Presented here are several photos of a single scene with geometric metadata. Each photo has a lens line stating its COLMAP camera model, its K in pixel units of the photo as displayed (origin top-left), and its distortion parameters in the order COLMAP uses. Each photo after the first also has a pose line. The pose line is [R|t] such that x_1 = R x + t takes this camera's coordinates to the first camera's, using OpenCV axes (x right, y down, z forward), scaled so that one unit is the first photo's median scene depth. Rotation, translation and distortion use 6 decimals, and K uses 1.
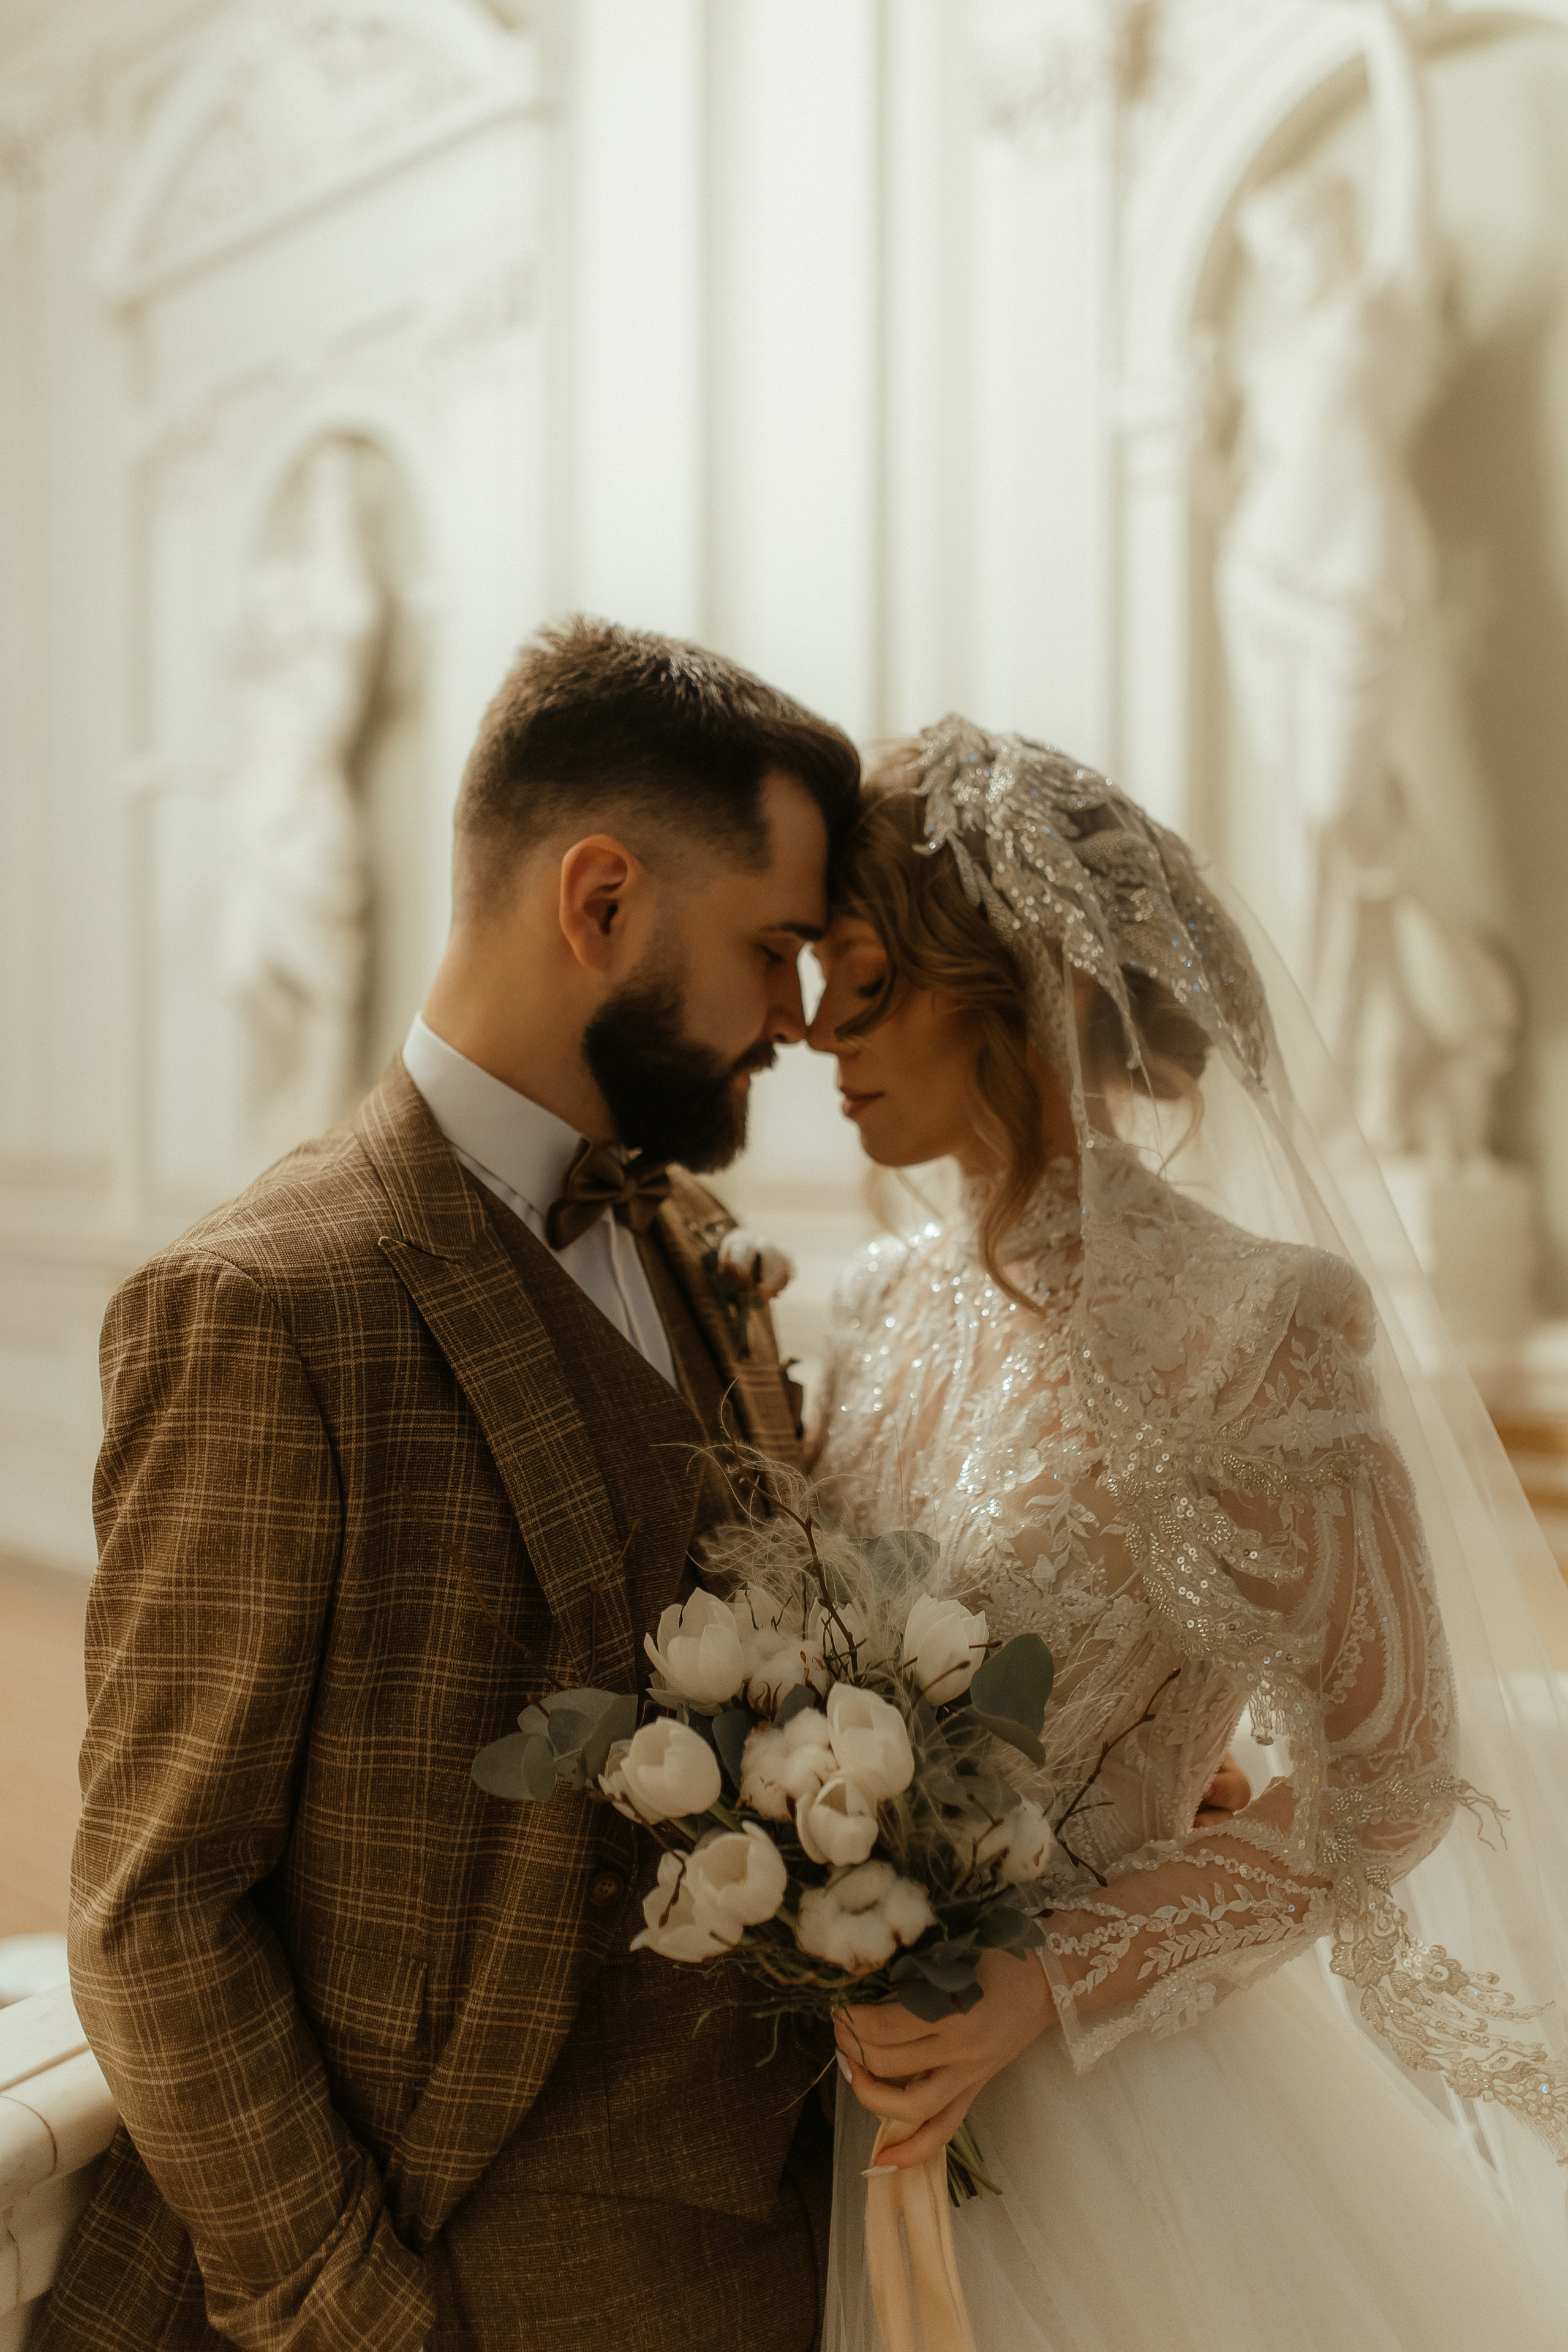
lens RADIAL K [[2264.2, 0, 784.0], [0, 2264.2, 1176.0], [0, 0, 1]] dist [-0.007221, 0.003255]
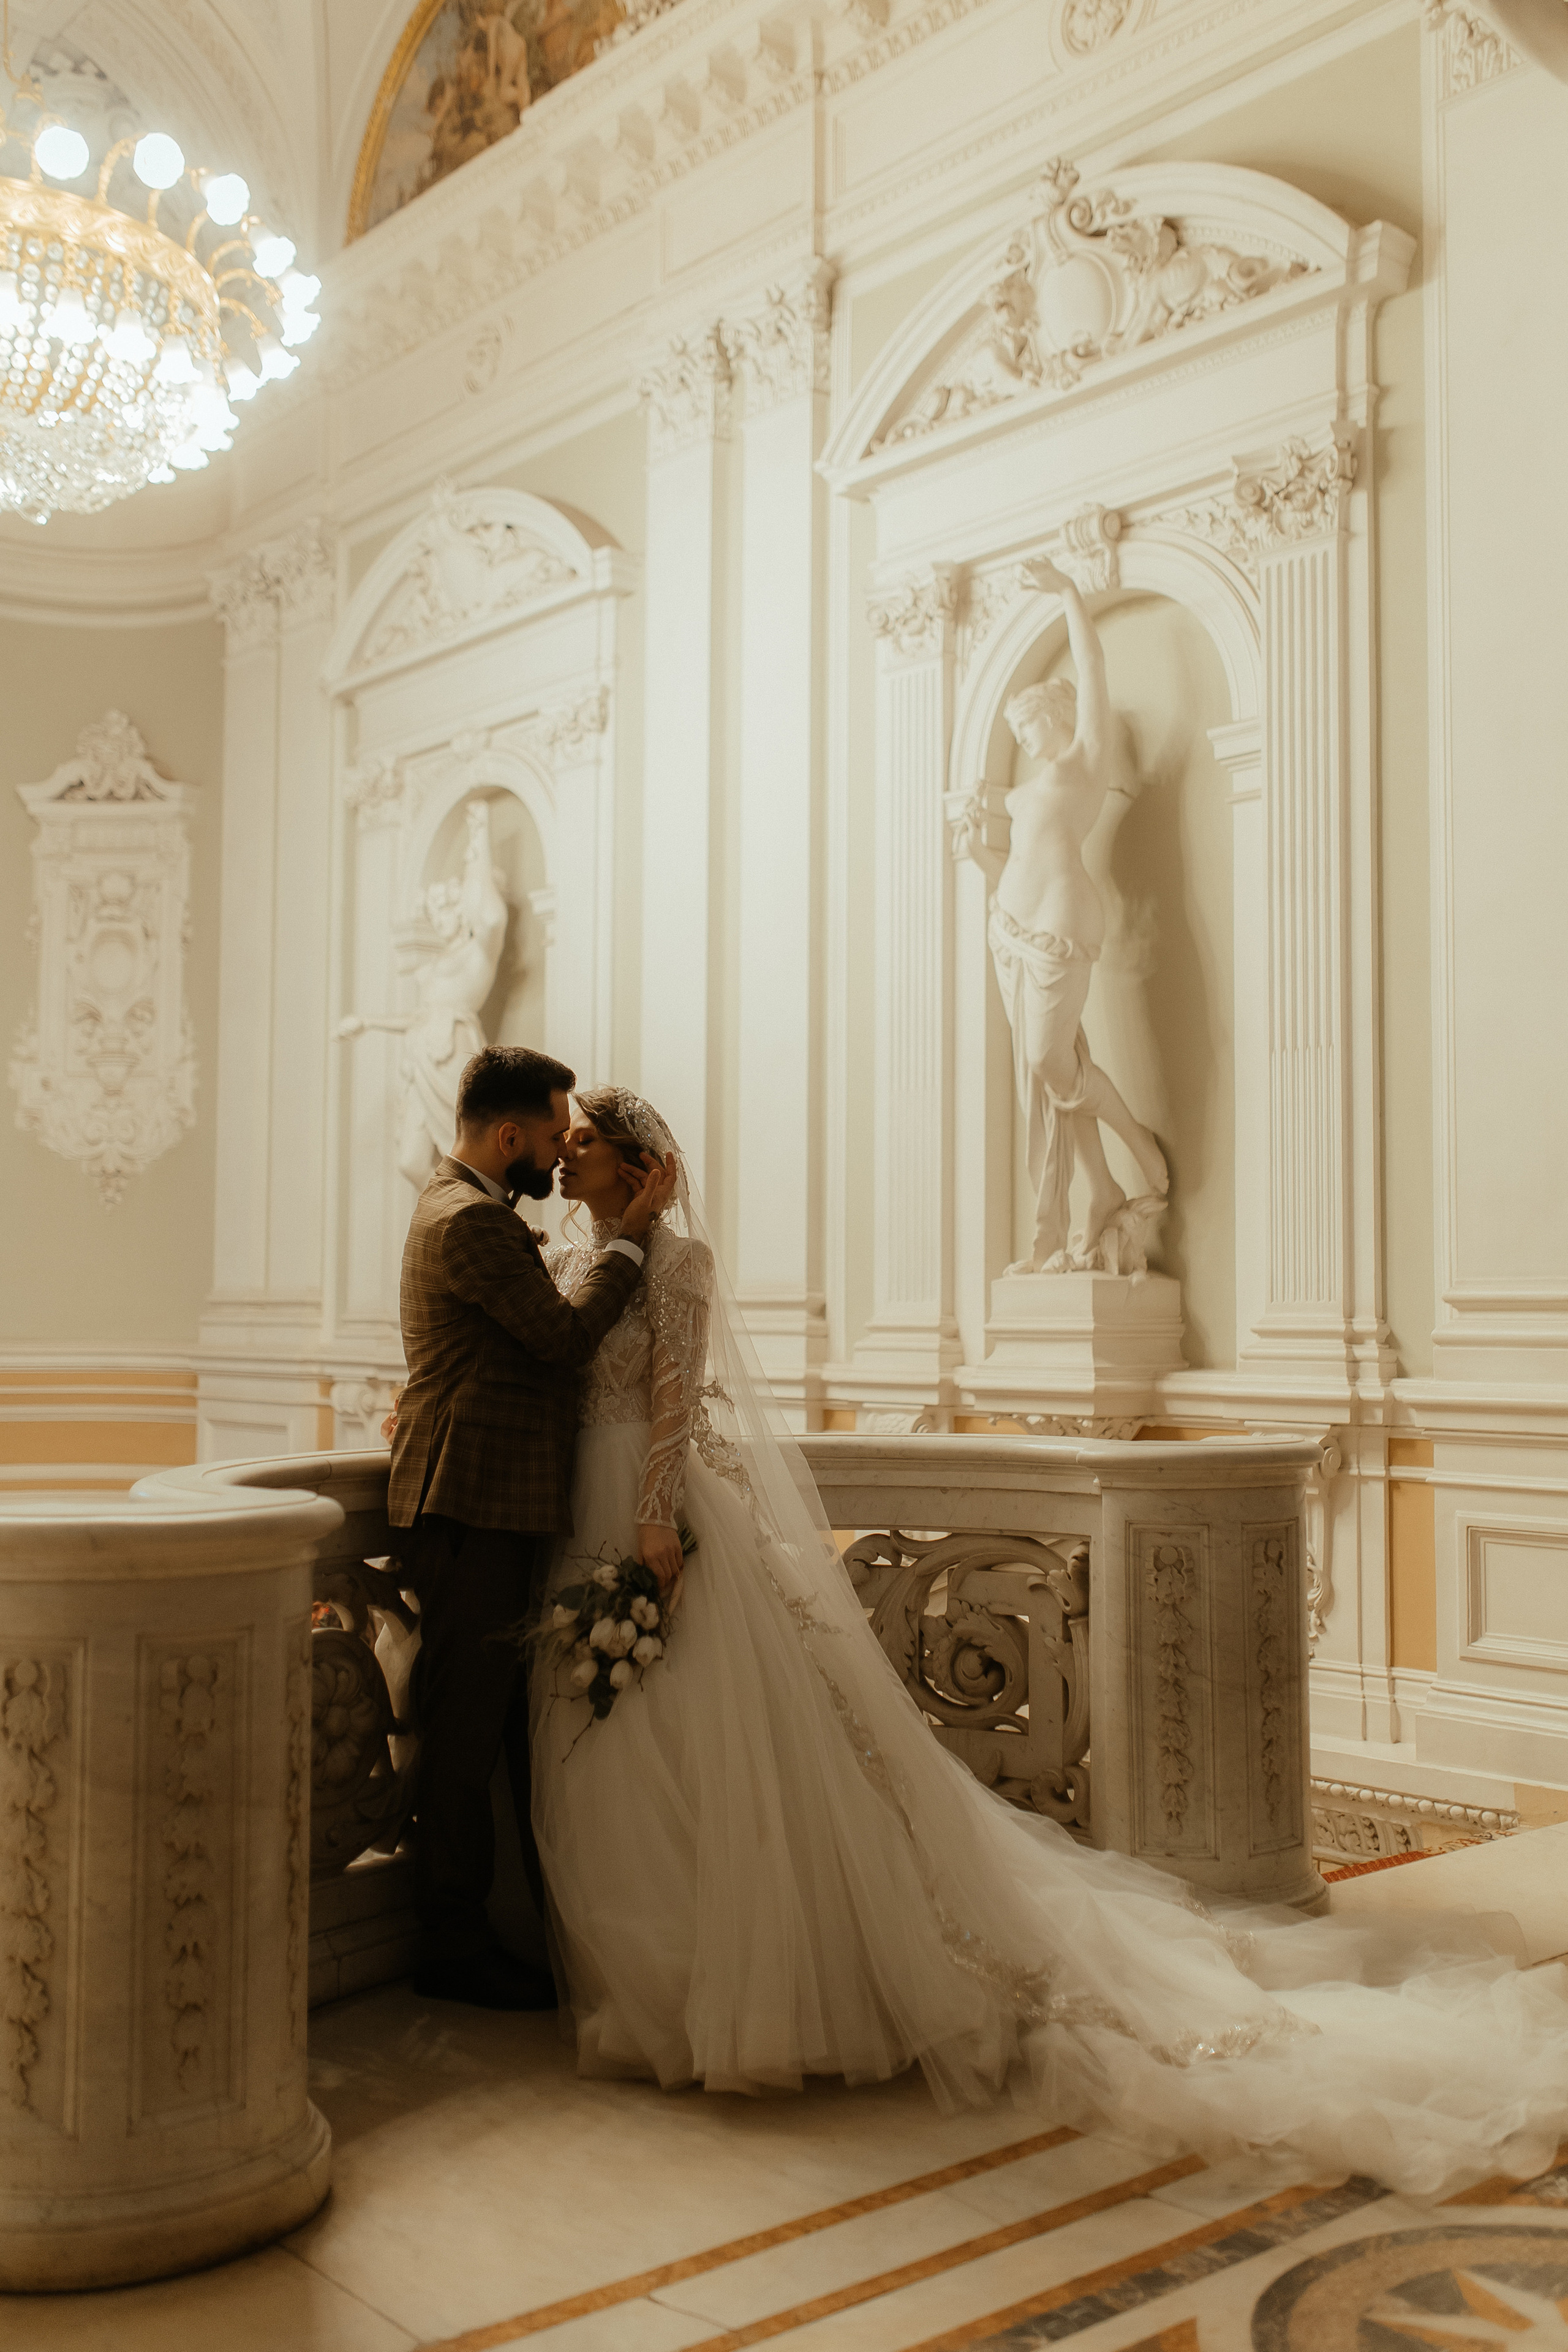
lens RADIAL K [[2264.2, 0, 784.0], [0, 2264.2, 1176.0], [0, 0, 1]] dist [-0.007221, 0.003255]
pose [[0.996631, 0.001013, -0.082013, 0.154741], [-0.008131, 0.996219, -0.086499, 0.056899], [0.081615, 0.086875, 0.992870, -0.554500]]
